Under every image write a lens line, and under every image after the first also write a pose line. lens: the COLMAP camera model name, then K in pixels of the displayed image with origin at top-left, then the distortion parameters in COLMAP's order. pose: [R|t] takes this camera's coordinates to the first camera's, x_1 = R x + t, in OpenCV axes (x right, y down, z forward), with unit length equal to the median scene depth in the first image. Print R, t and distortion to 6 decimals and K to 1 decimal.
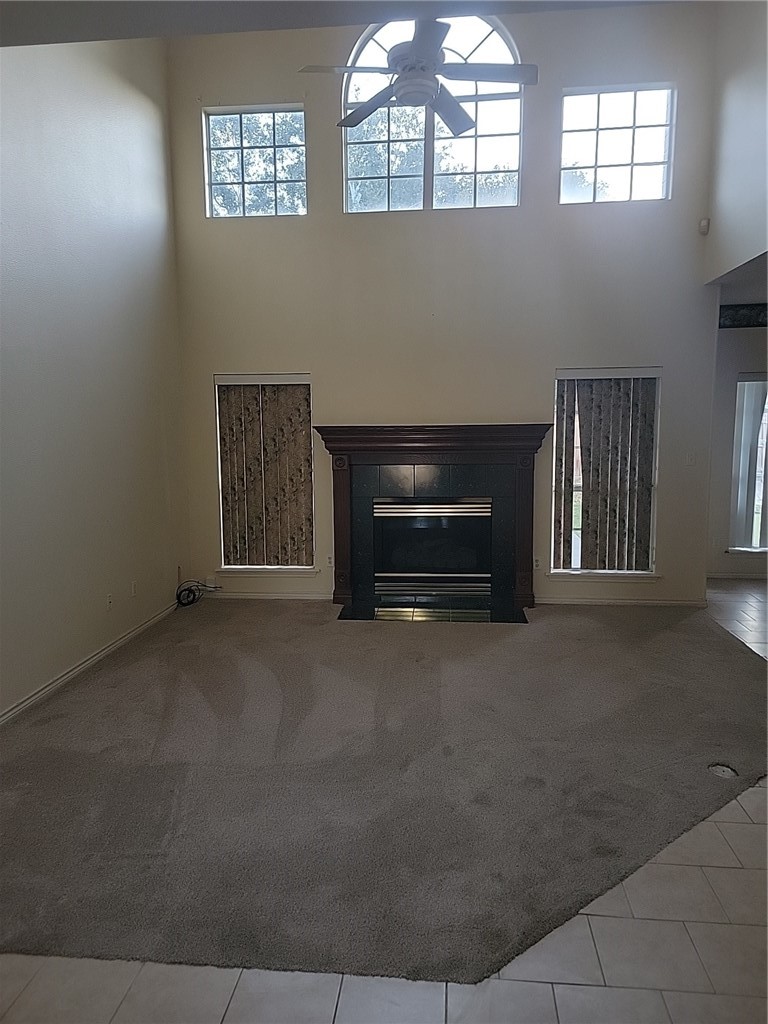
lens RADIAL K [[681.7, 0, 388.6], [0, 681.7, 508.6], [0, 0, 1]] dist [0.060992, 0.000222]
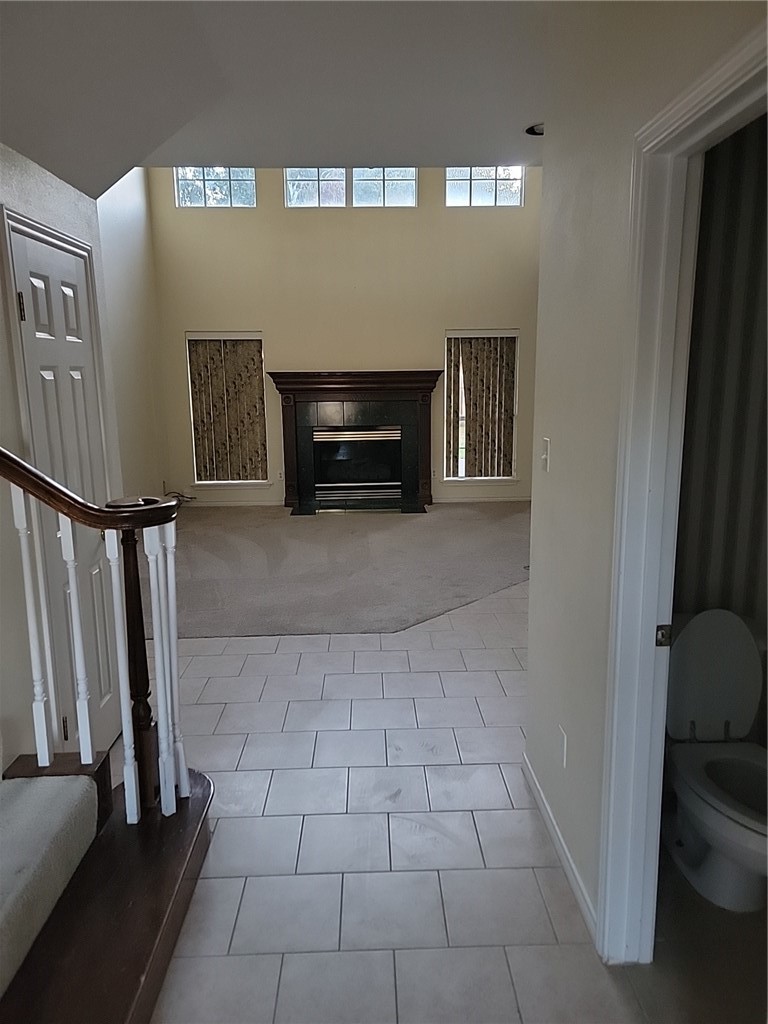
lens RADIAL K [[681.7, 0, 388.6], [0, 681.7, 508.6], [0, 0, 1]] dist [0.060992, 0.000222]
pose [[0.991687, -0.026371, 0.125940, -0.048101], [0.017593, 0.997370, 0.070307, 0.052181], [-0.127463, -0.067507, 0.989543, -0.348533]]
